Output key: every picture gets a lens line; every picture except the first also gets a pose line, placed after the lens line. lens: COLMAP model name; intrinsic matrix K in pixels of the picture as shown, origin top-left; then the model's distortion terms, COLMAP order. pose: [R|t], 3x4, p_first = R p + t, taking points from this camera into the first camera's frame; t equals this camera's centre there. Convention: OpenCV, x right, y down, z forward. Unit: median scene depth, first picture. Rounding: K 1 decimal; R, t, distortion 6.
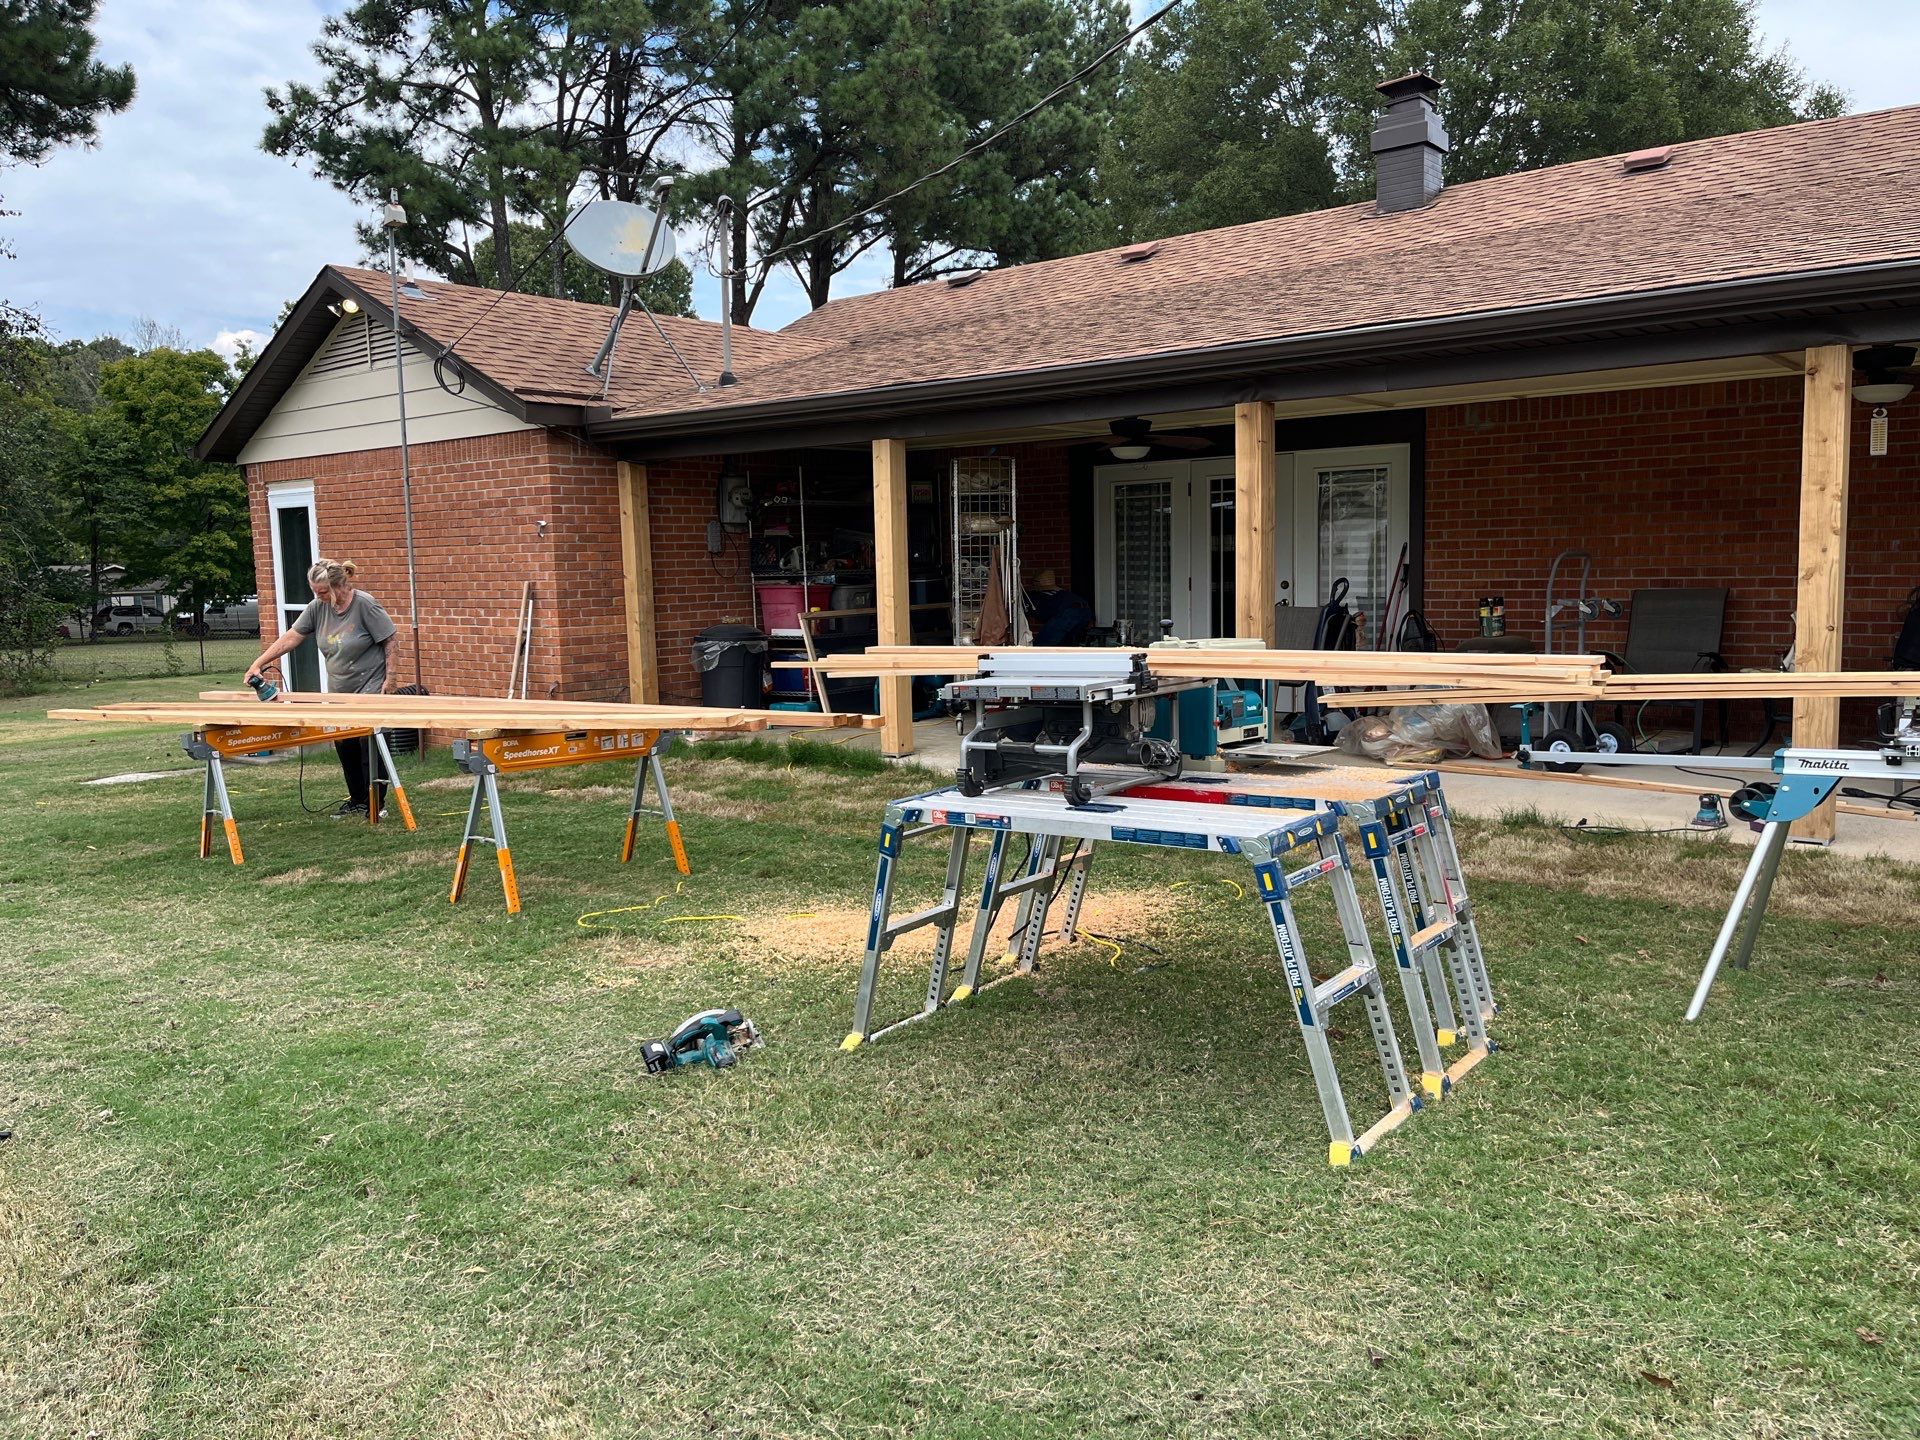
lens RADIAL K [[1442.2, 0, 960.0], [0, 1442.2, 720.0], [0, 0, 1]] dist [0.055245, -0.081532]
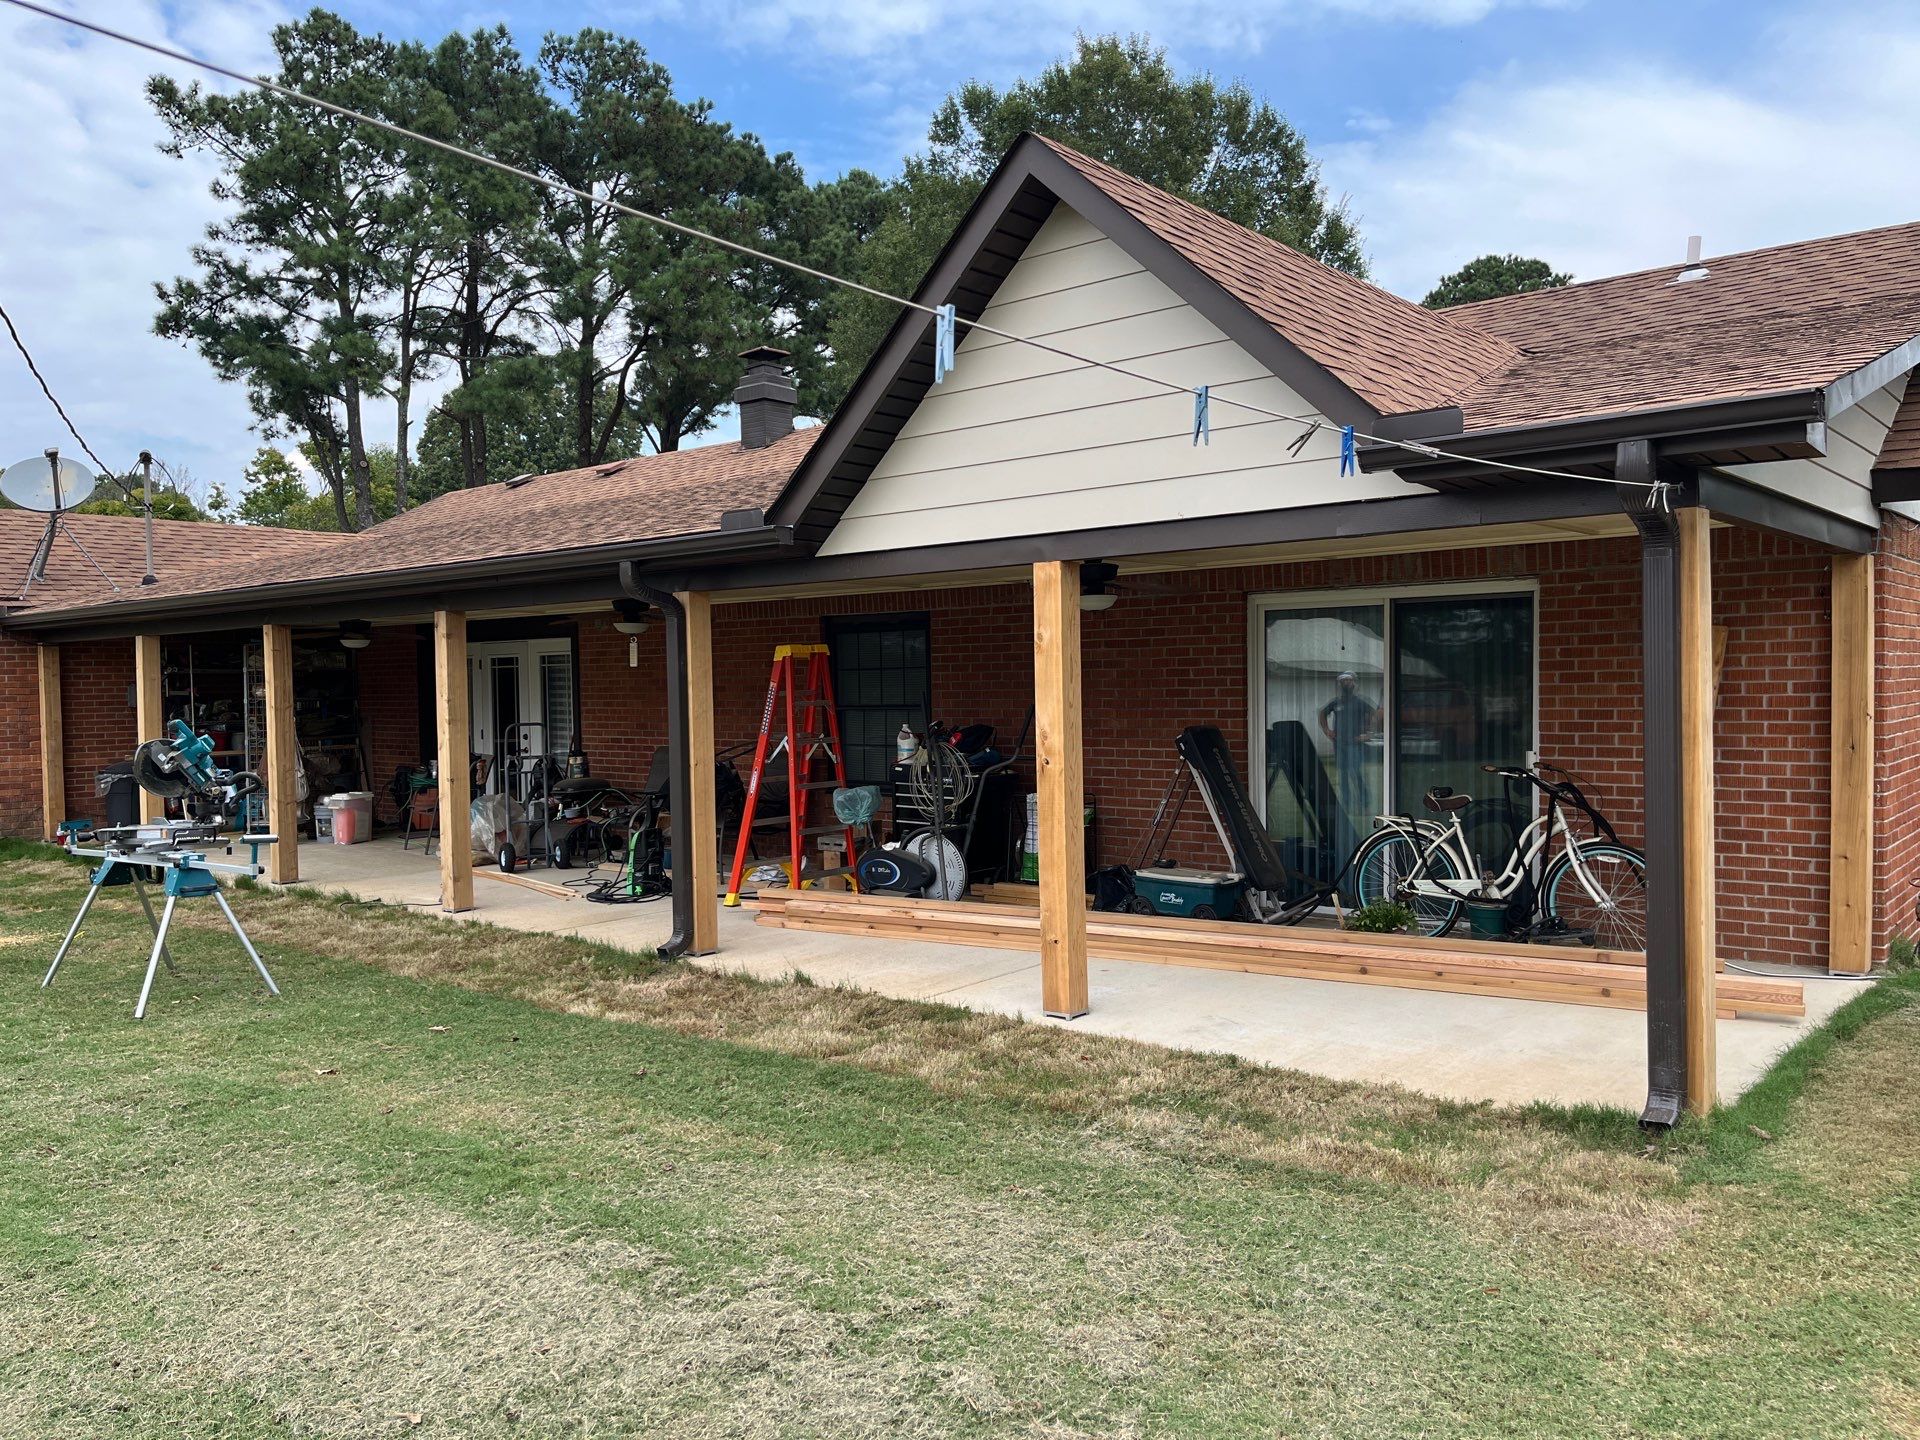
lens RADIAL K [[1453.7, 0, 970.8], [0, 1453.7, 718.4], [0, 0, 1]] dist [0.064137, -0.071535]
pose [[0.999296, 0.009101, -0.036396, 0.643694], [-0.012162, 0.996325, -0.084781, 0.000380], [0.035490, 0.085164, 0.995735, -0.327106]]
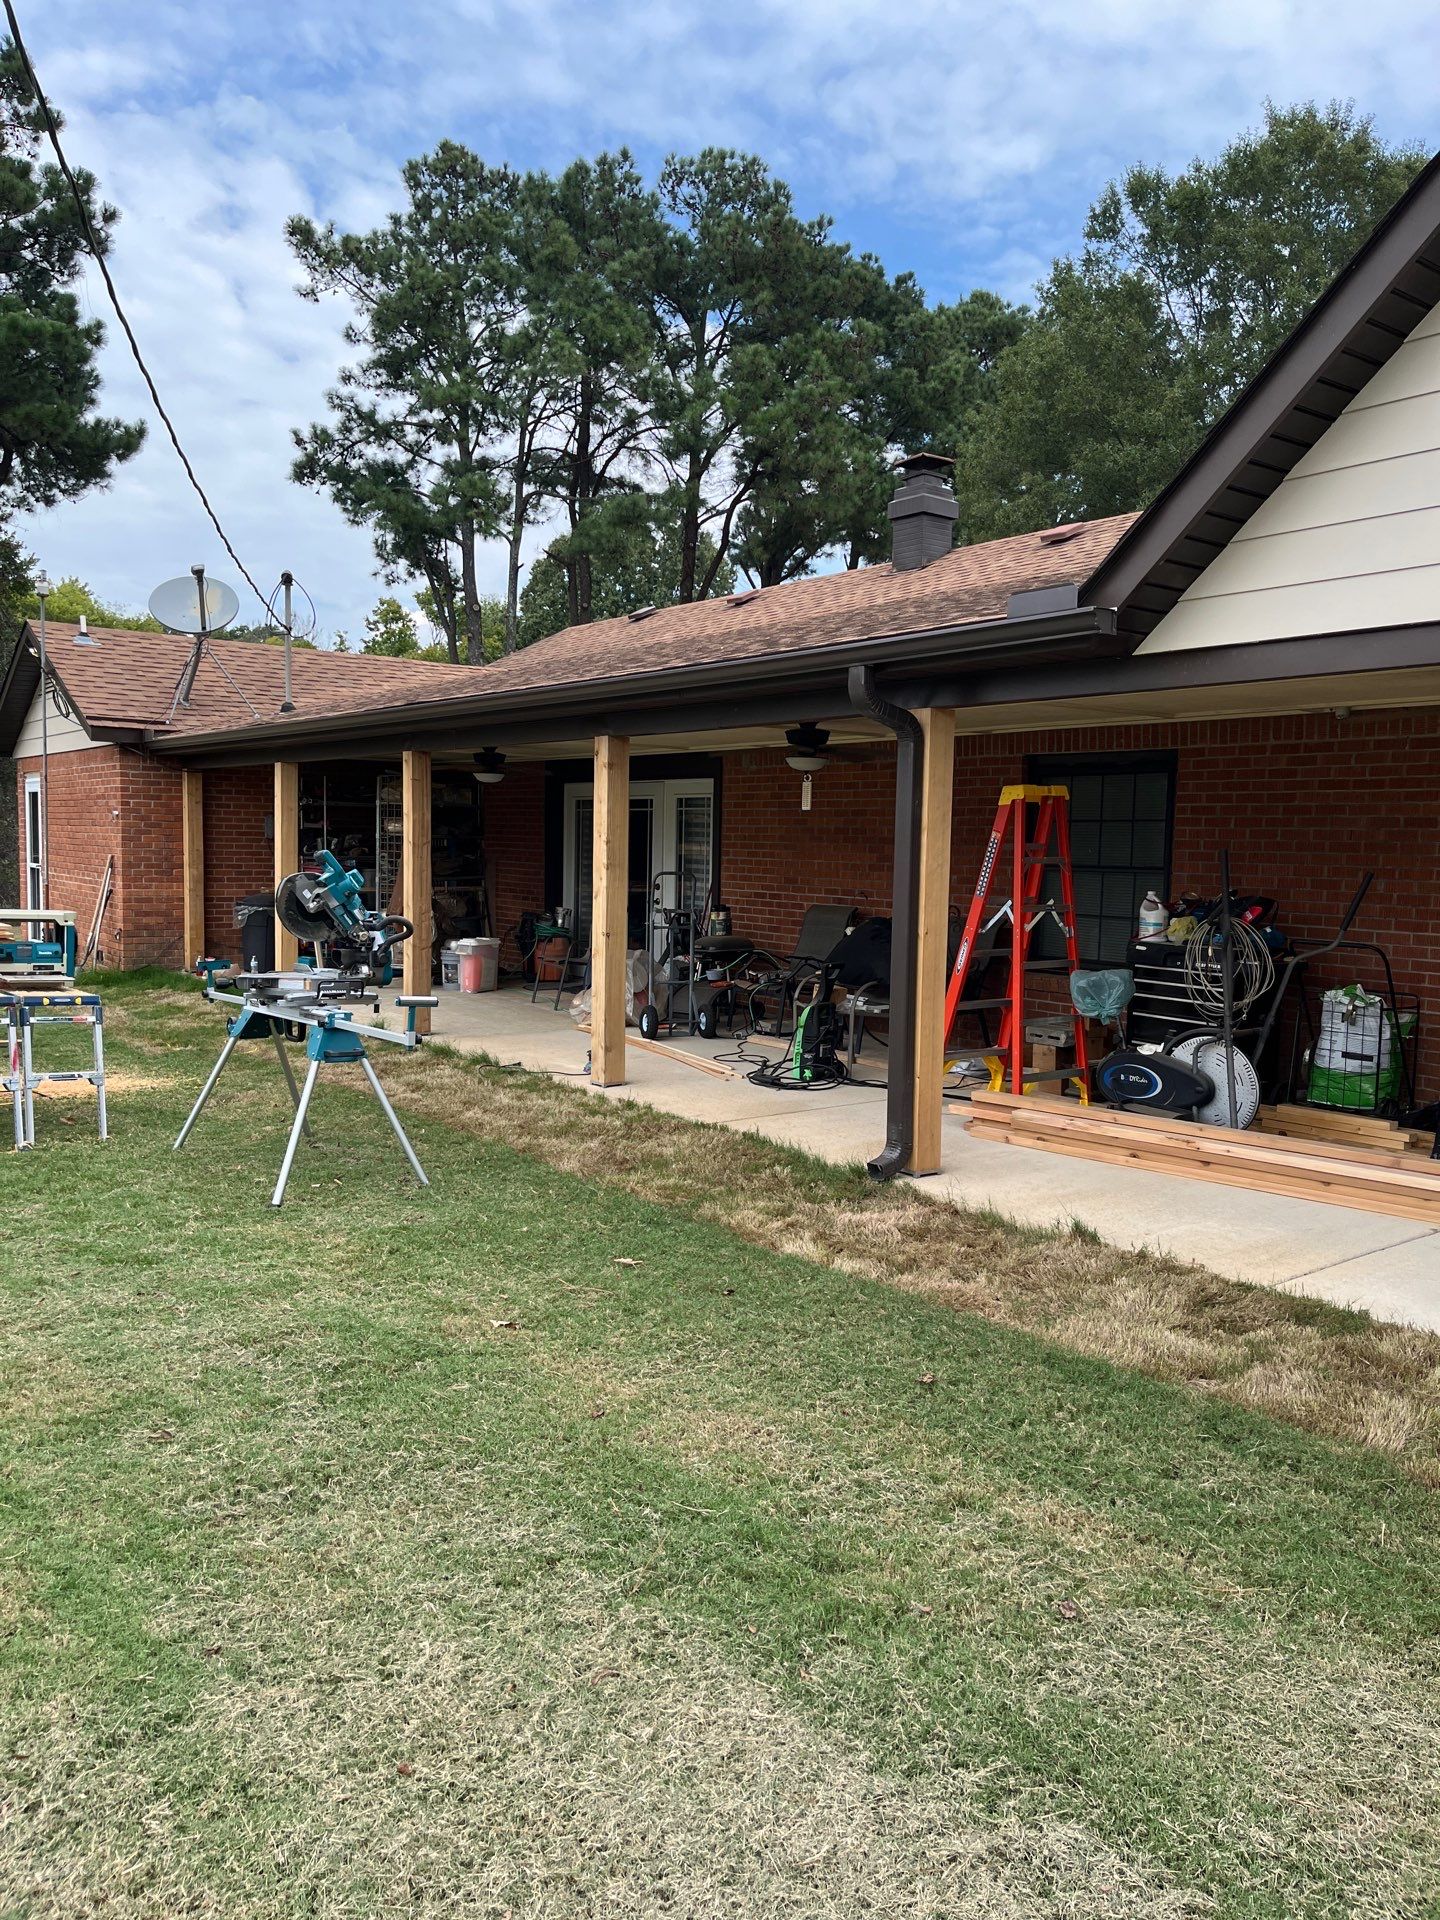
lens RADIAL K [[1446.5, 0, 720.0], [0, 1446.5, 960.0], [0, 0, 1]] dist [0.065127, -0.085483]
pose [[0.967657, 0.064360, -0.243921, 0.544168], [-0.071246, 0.997268, -0.019502, -0.009382], [0.242000, 0.036250, 0.969599, -0.175178]]
